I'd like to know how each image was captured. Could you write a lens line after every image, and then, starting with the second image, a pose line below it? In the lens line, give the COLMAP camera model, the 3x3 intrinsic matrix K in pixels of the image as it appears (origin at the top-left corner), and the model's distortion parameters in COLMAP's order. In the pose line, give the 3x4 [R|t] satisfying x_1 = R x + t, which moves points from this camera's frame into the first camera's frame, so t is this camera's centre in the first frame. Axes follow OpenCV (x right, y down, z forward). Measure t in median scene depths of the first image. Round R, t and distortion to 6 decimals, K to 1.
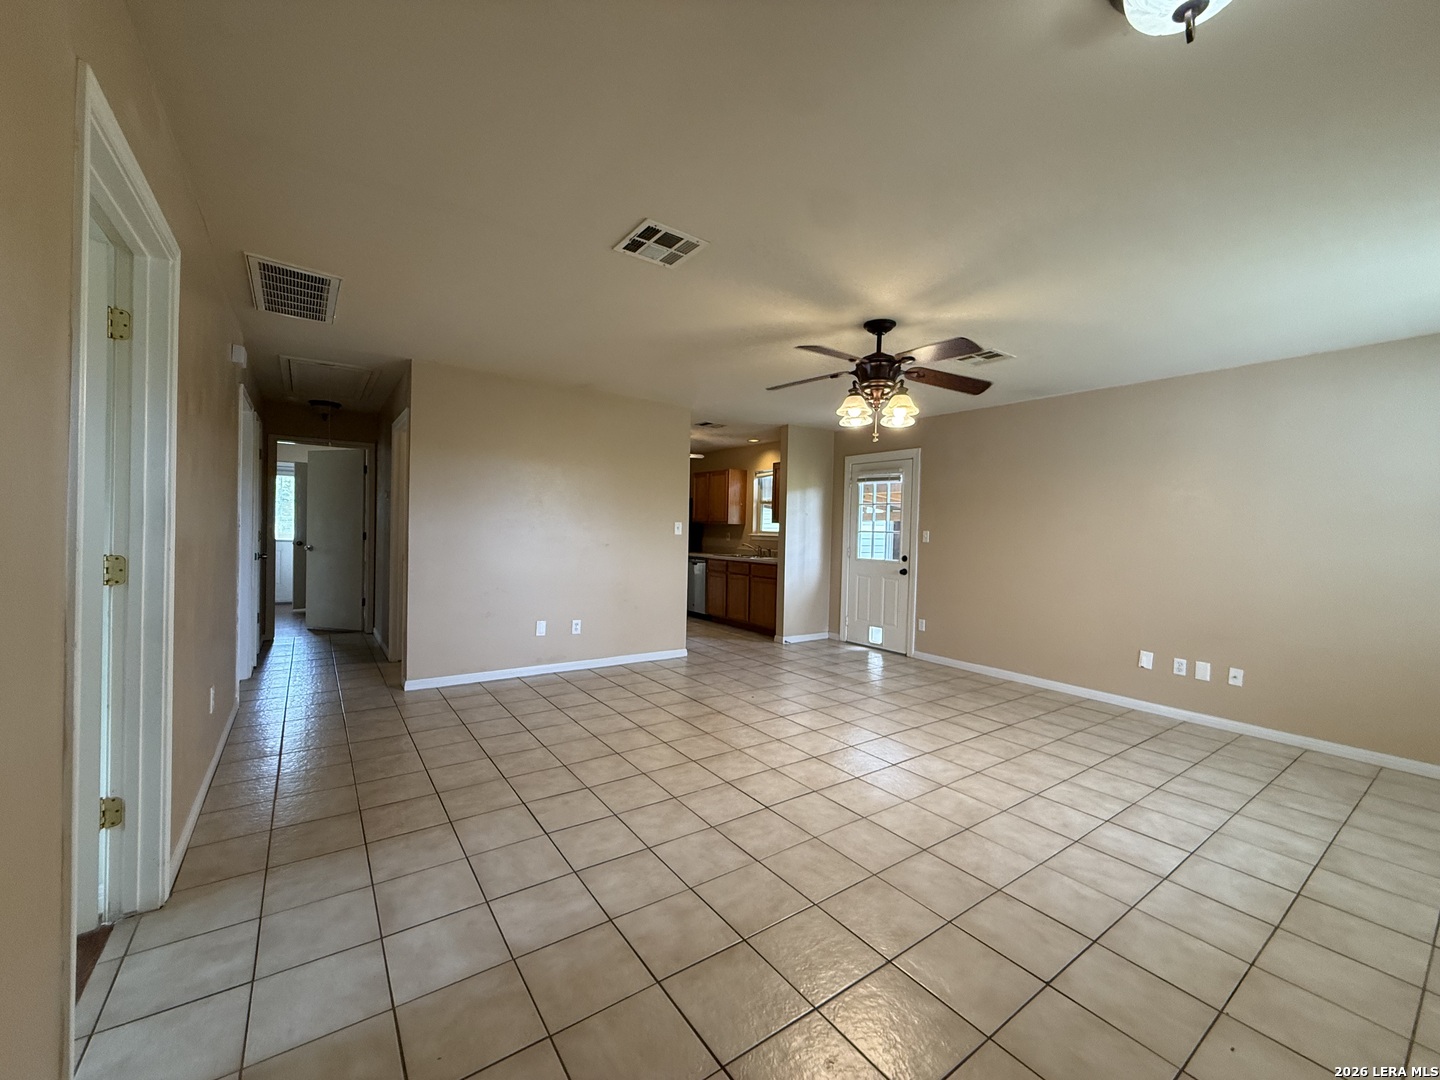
lens RADIAL K [[573.3, 0, 717.2], [0, 573.3, 537.6], [0, 0, 1]] dist [-0.000982, 0.000263]
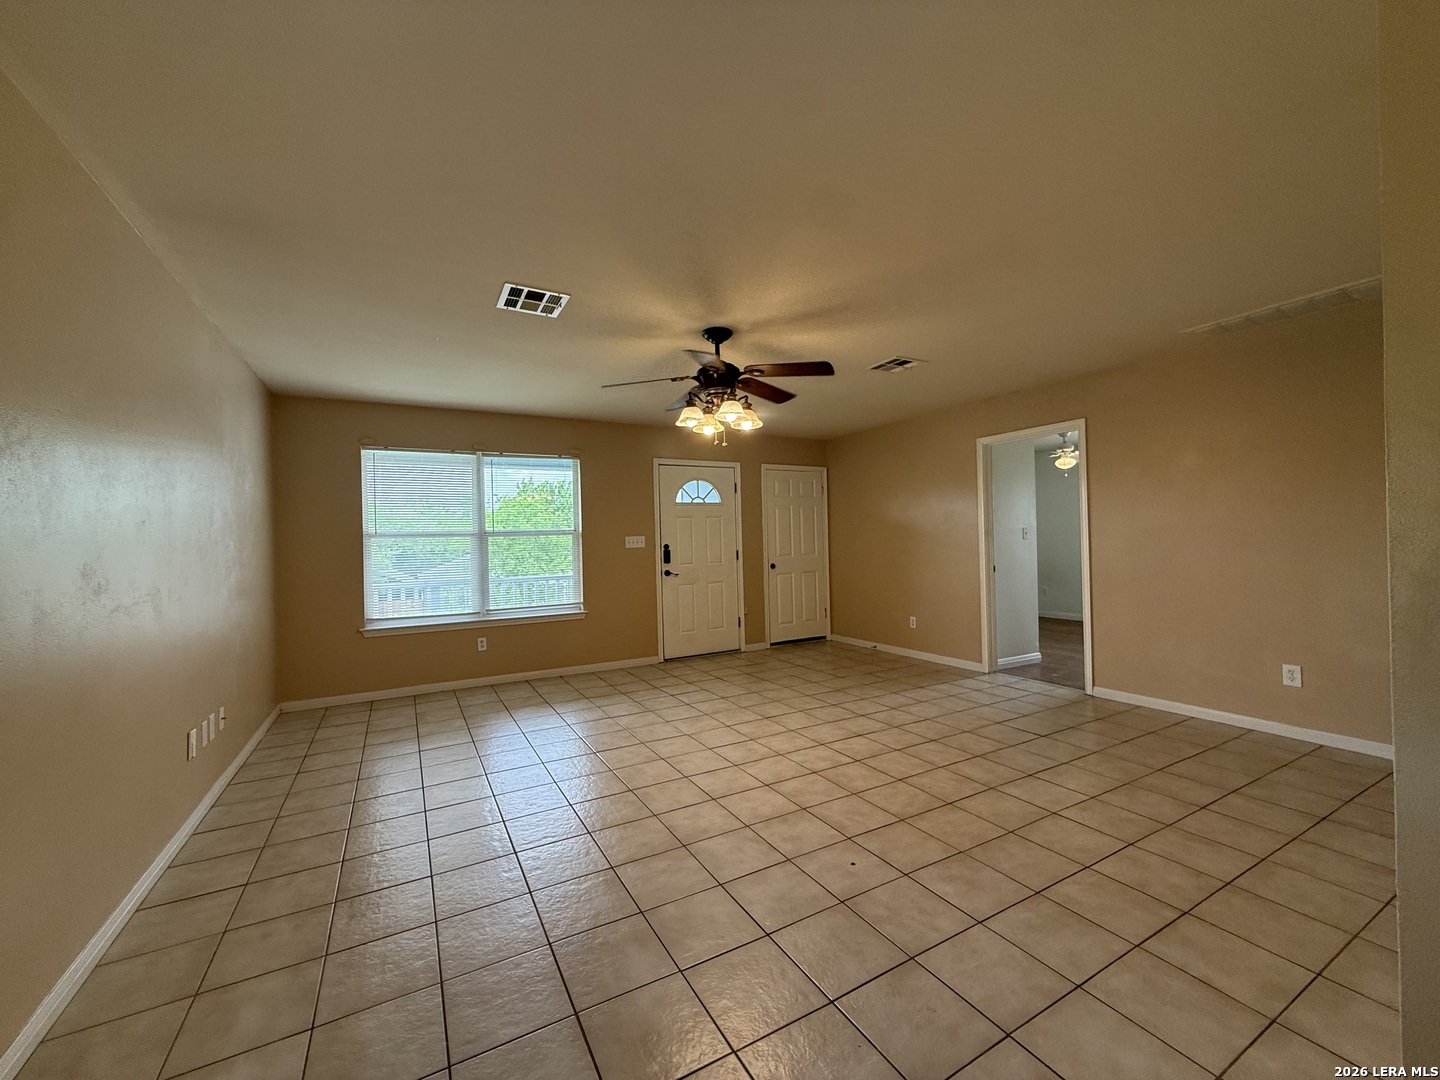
lens RADIAL K [[573.3, 0, 713.7], [0, 573.3, 540.9], [0, 0, 1]] dist [-0.000982, 0.000263]
pose [[-0.992749, -0.004382, 0.120125, 0.191562], [-0.001952, 0.999791, 0.020331, -0.025970], [-0.120189, 0.019949, -0.992551, 2.315654]]
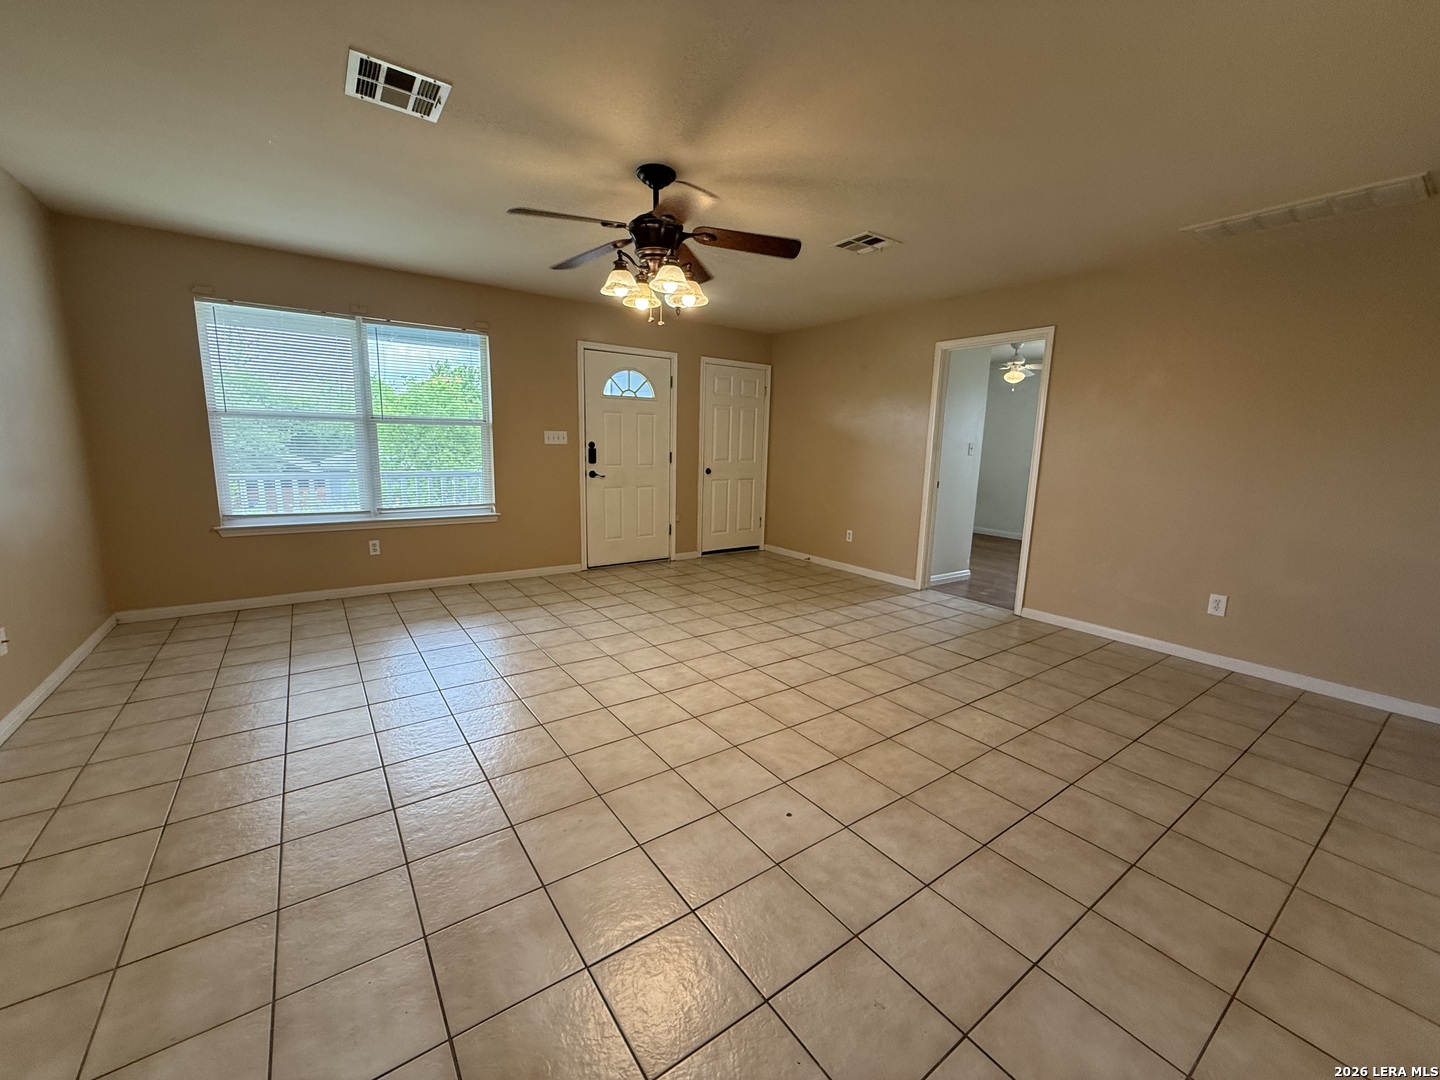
lens RADIAL K [[573.3, 0, 712.4], [0, 573.3, 537.6], [0, 0, 1]] dist [-0.000982, 0.000263]
pose [[-0.998573, -0.053349, -0.002540, 0.208223], [-0.052915, 0.981761, 0.182609, -0.026701], [-0.007248, 0.182483, -0.983182, 2.157249]]
